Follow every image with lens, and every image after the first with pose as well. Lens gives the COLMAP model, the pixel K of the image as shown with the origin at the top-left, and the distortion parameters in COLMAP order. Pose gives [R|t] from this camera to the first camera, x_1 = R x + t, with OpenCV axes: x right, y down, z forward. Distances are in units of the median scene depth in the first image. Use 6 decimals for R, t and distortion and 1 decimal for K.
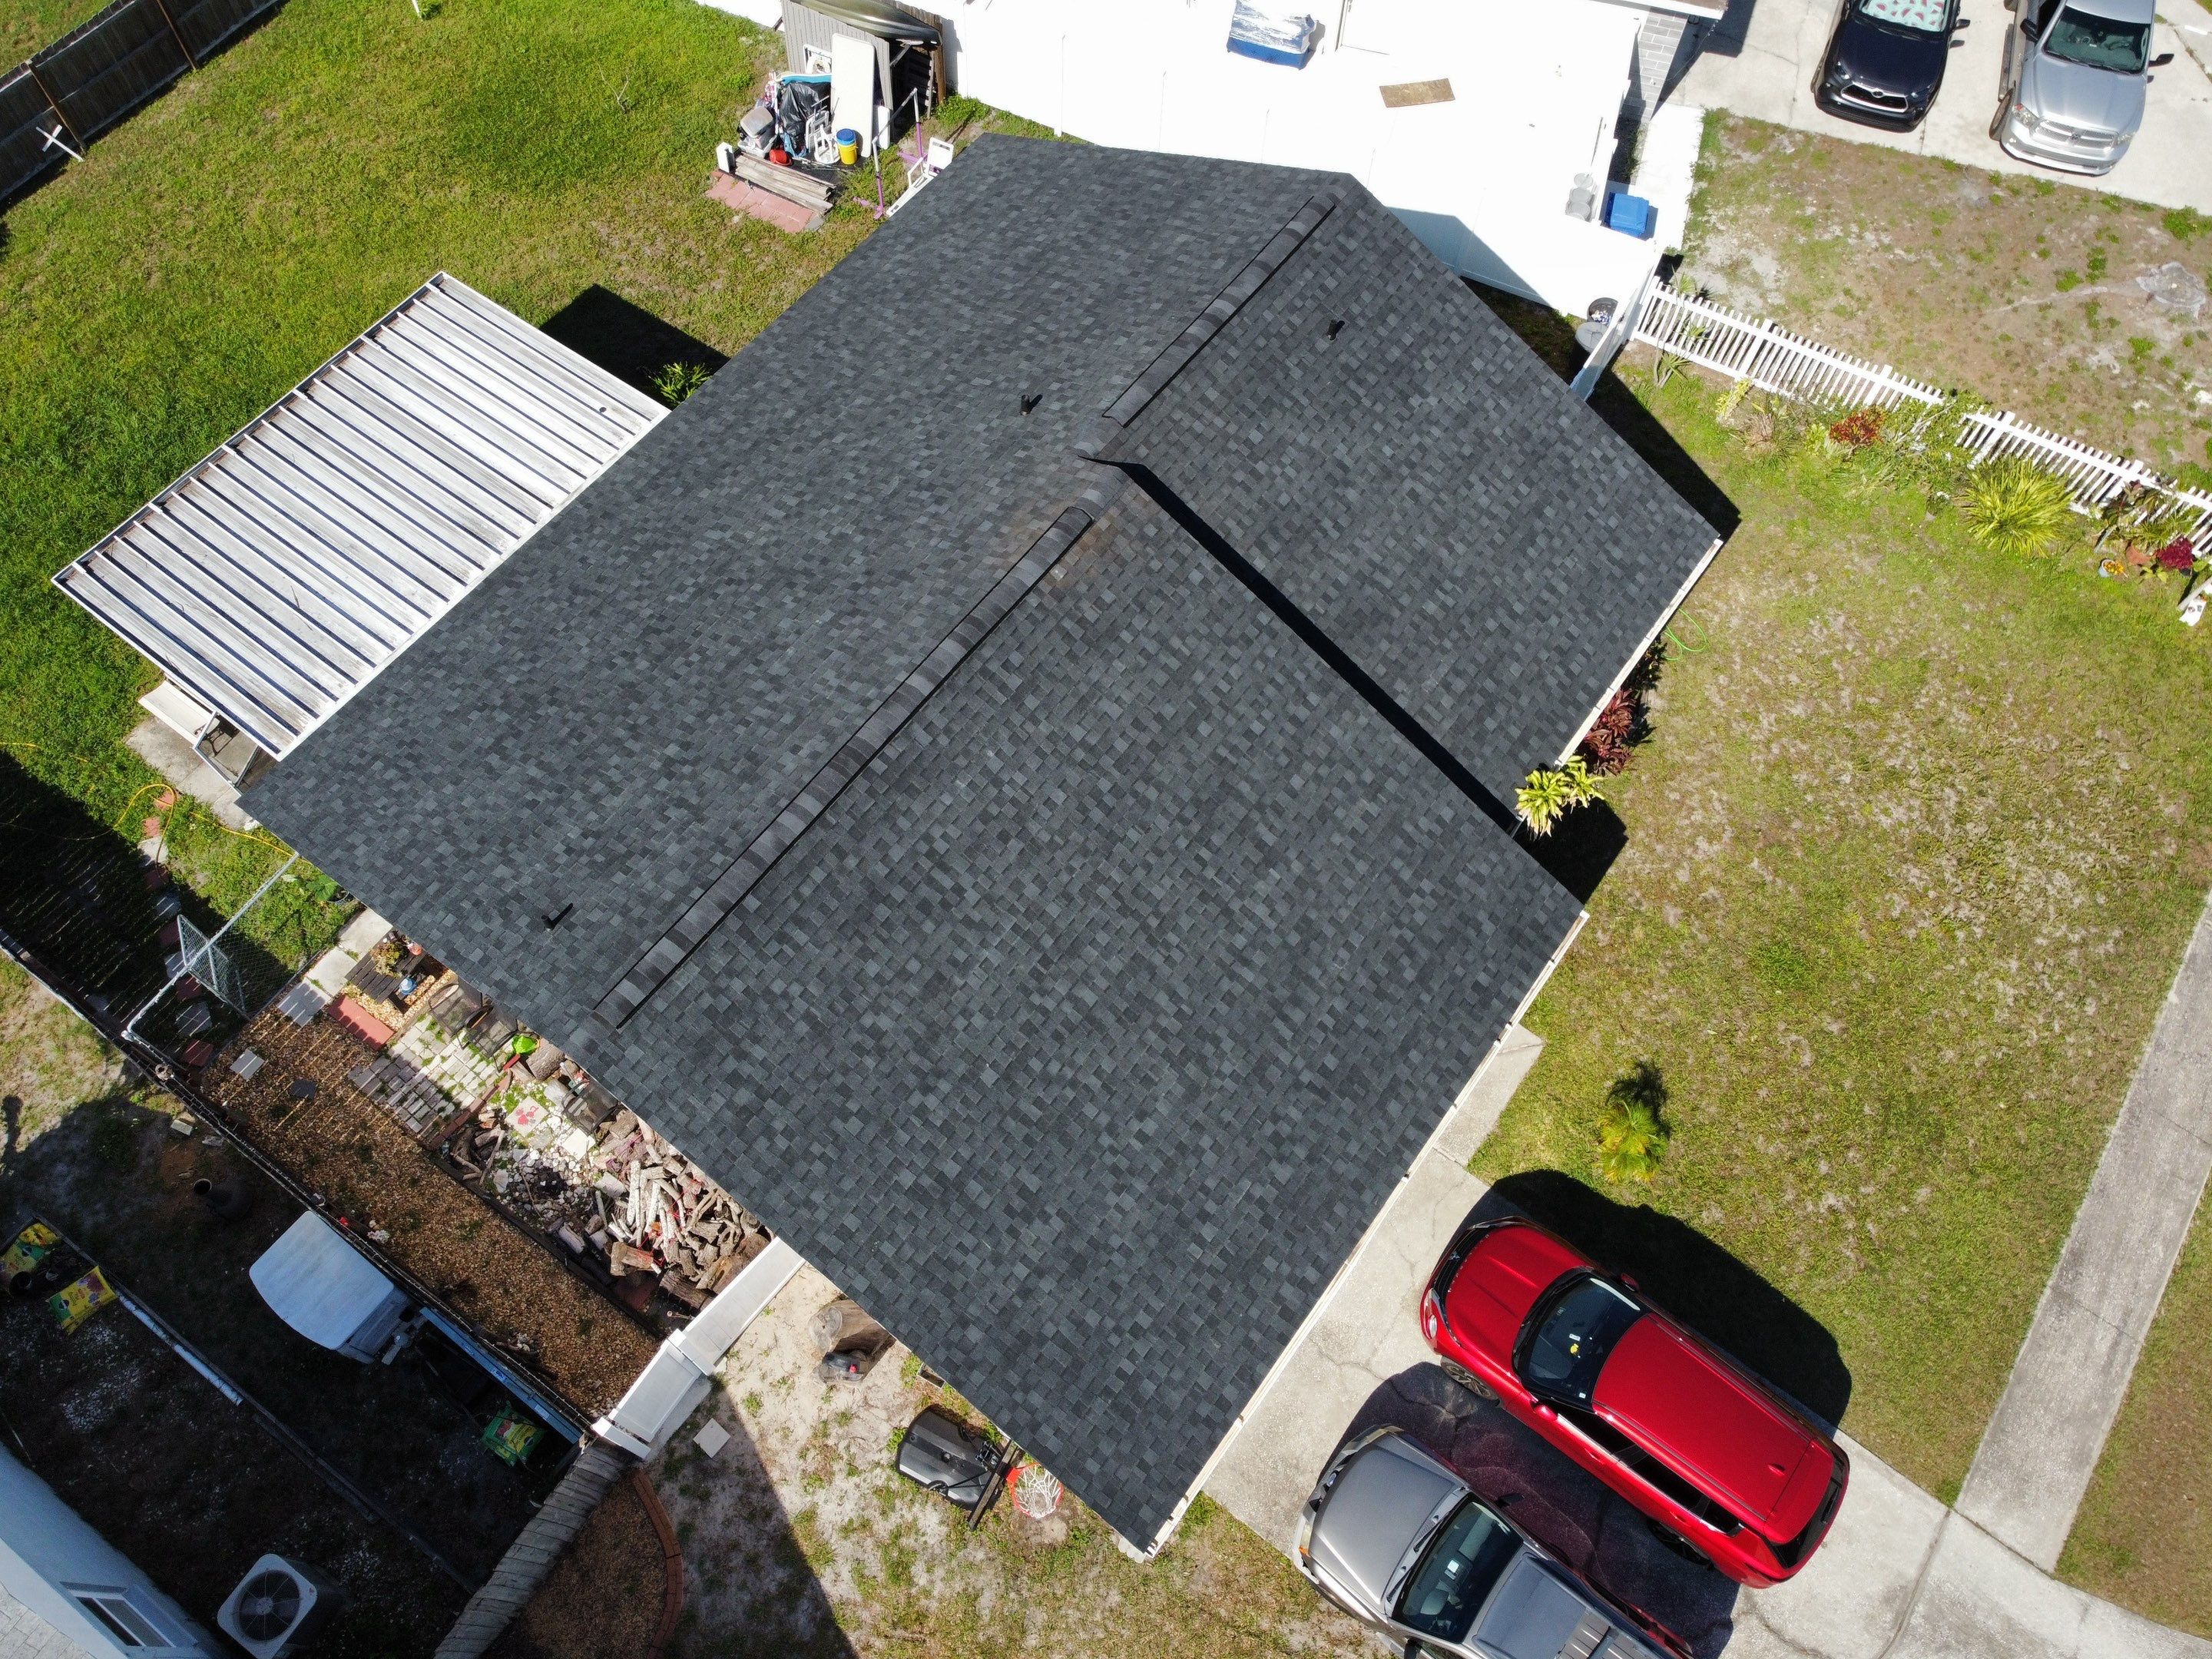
lens RADIAL K [[1676.6, 0, 1076.1], [0, 1676.6, 807.4], [0, 0, 1]] dist [0.010449, -0.021306]
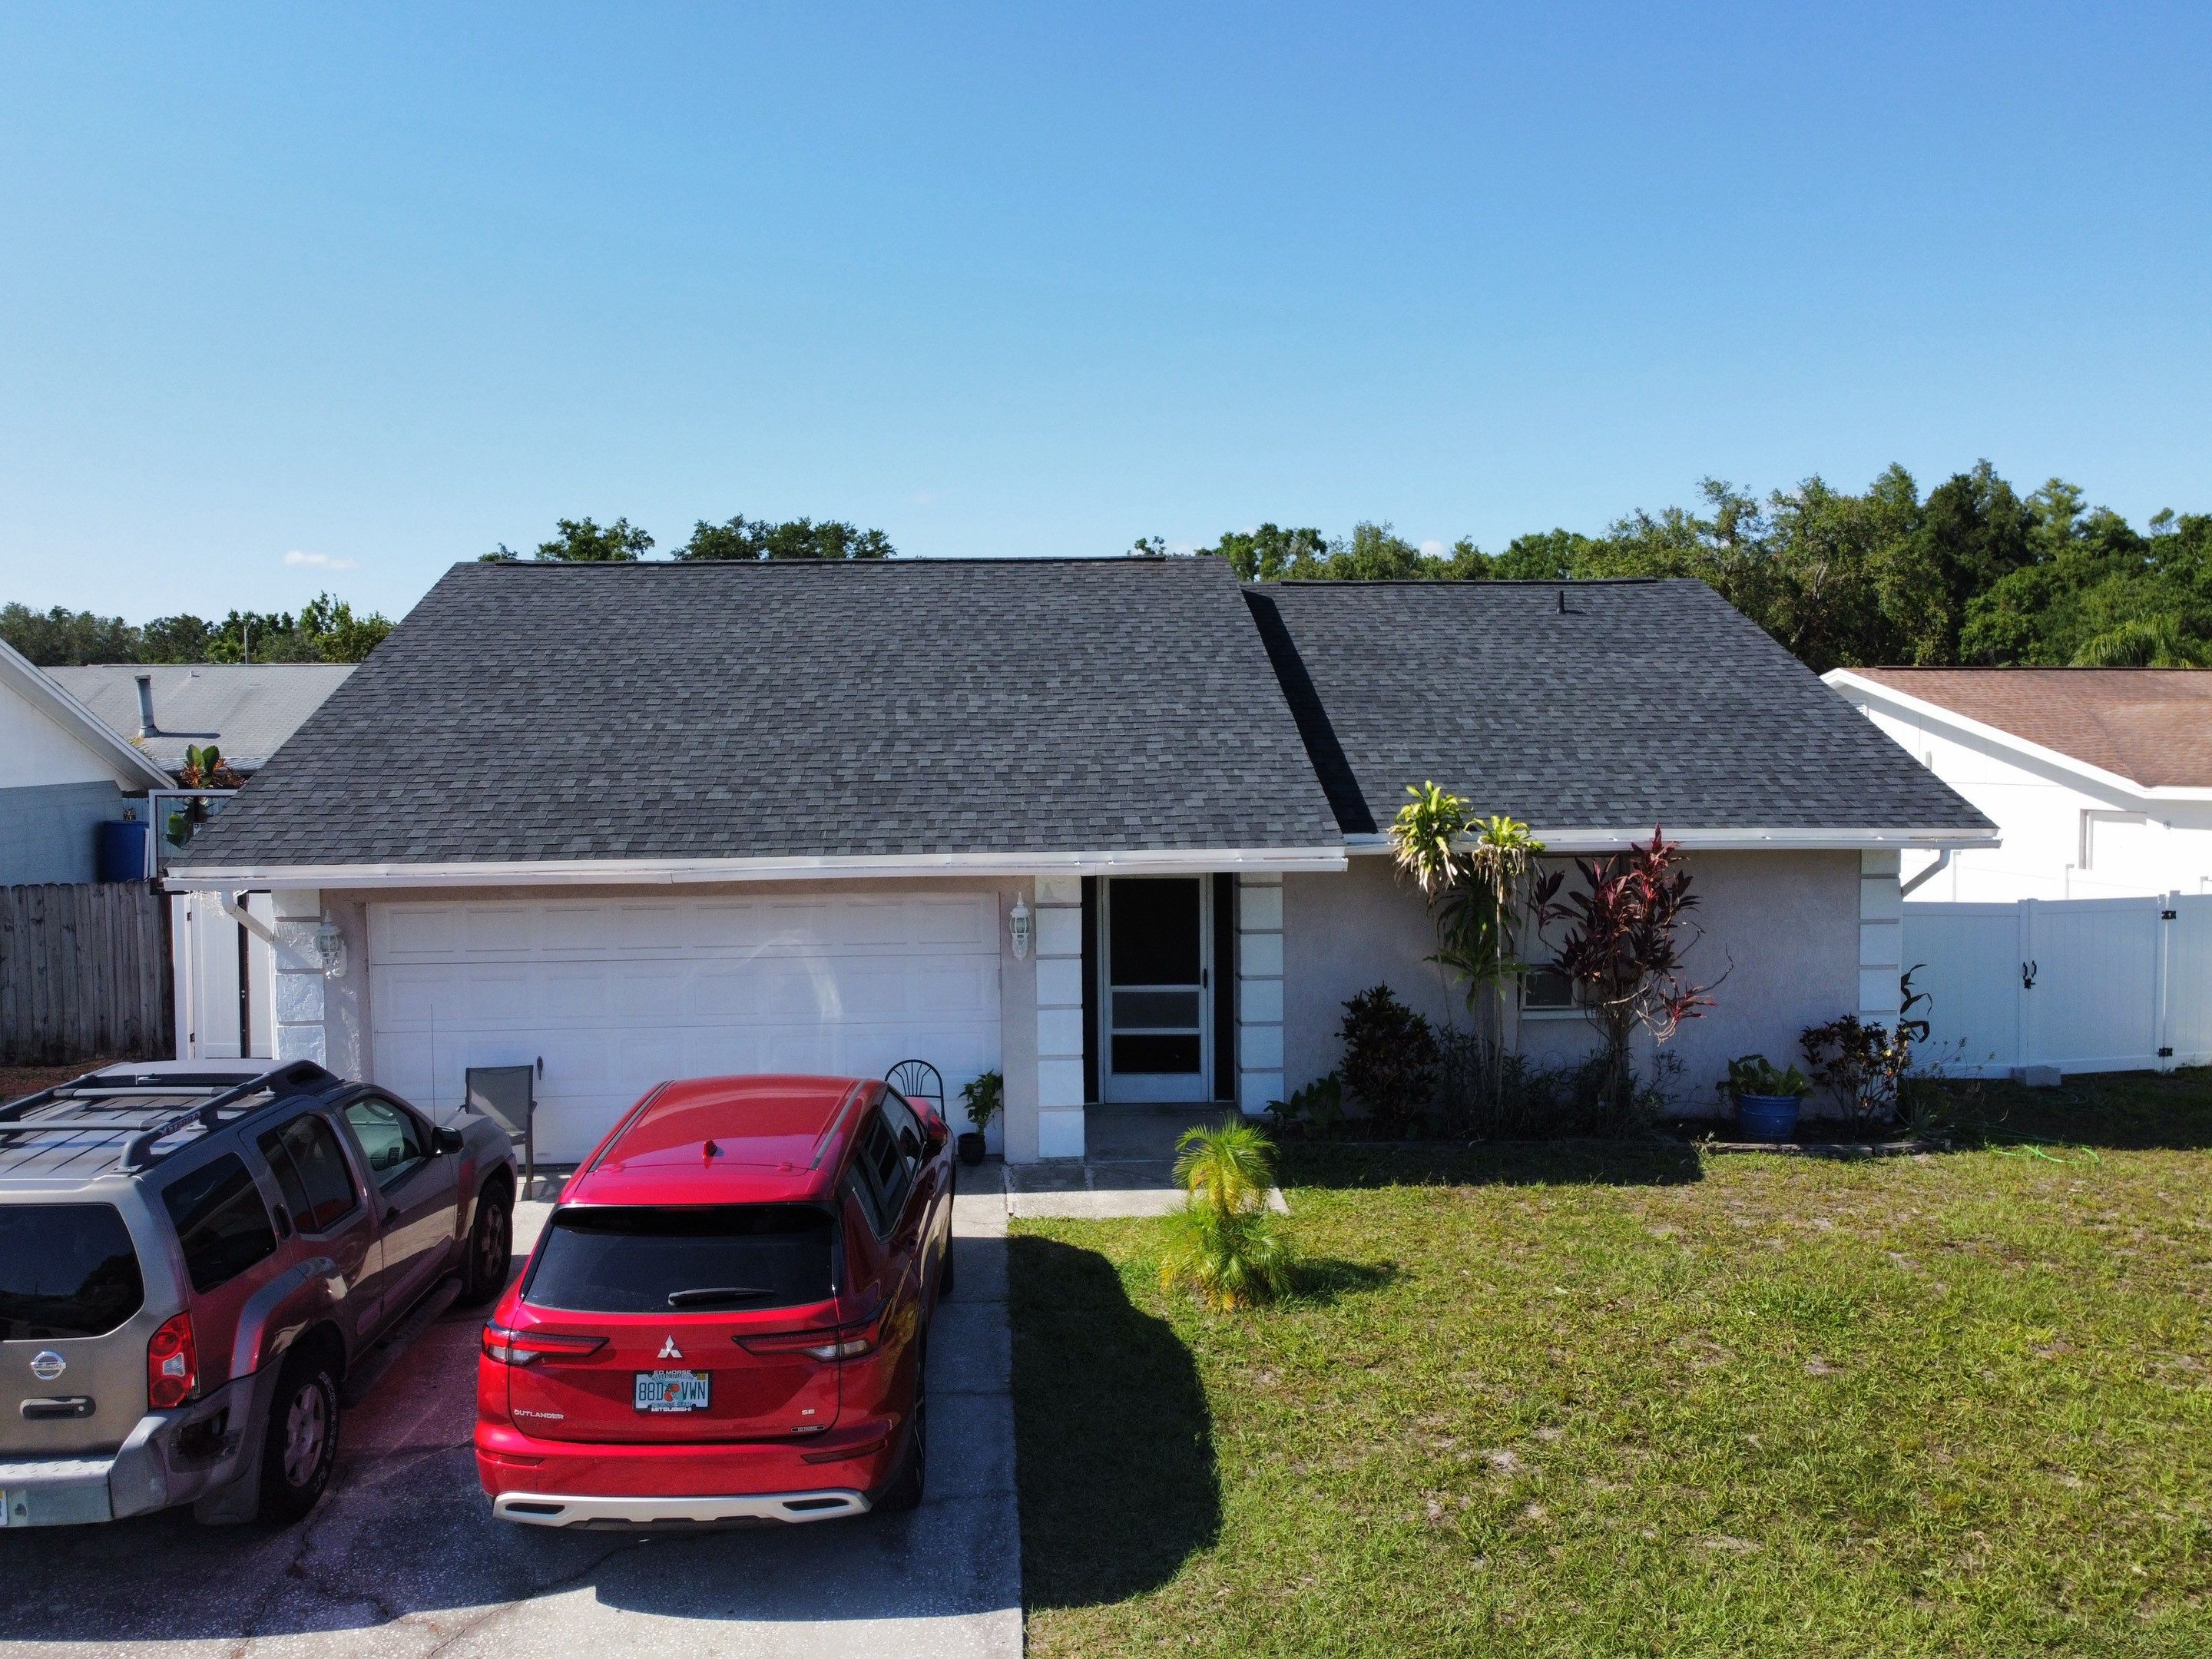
lens RADIAL K [[1676.6, 0, 1078.4], [0, 1676.6, 793.9], [0, 0, 1]] dist [0.010449, -0.021306]
pose [[0.640590, 0.030416, -0.767281, 0.682228], [-0.677993, 0.491525, -0.546561, 0.439986], [0.360514, 0.870332, 0.335488, 0.680544]]
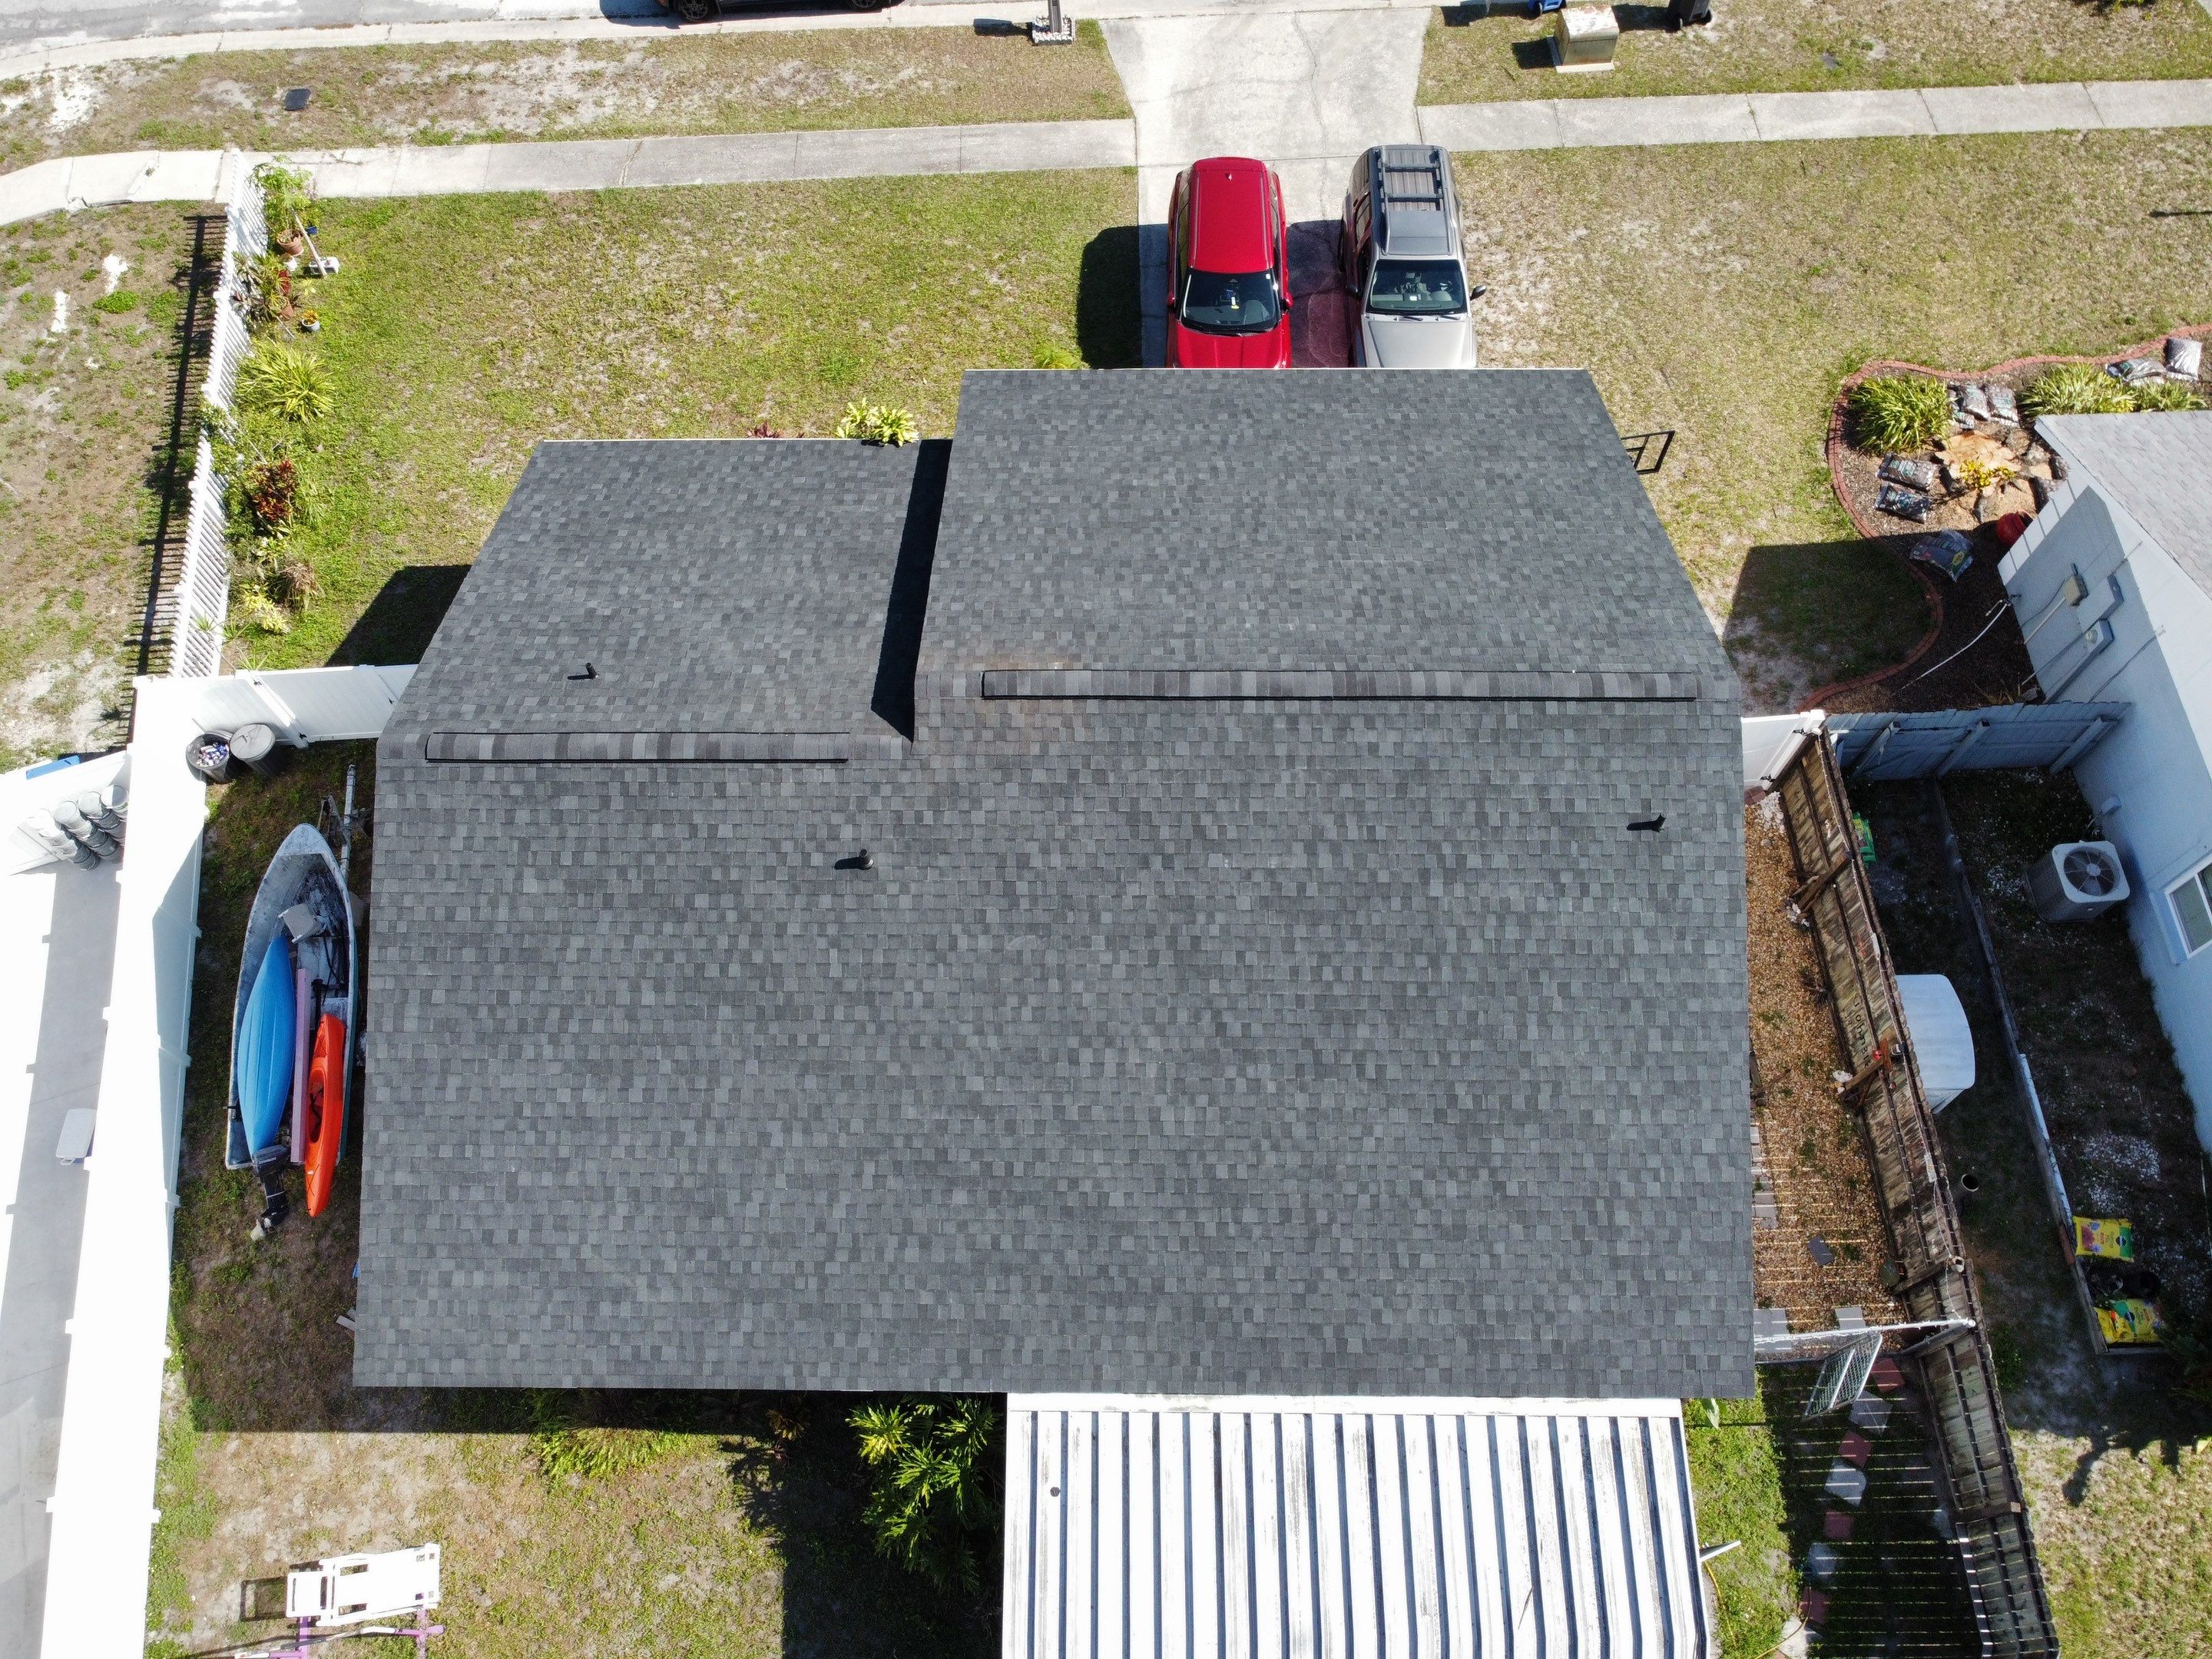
lens RADIAL K [[1676.6, 0, 1081.6], [0, 1676.6, 808.0], [0, 0, 1]] dist [0.010449, -0.021306]
pose [[-0.599259, -0.708379, 0.372946, -0.389461], [0.717718, -0.269019, 0.642269, -0.686465], [-0.354640, 0.652555, 0.669628, 0.346459]]
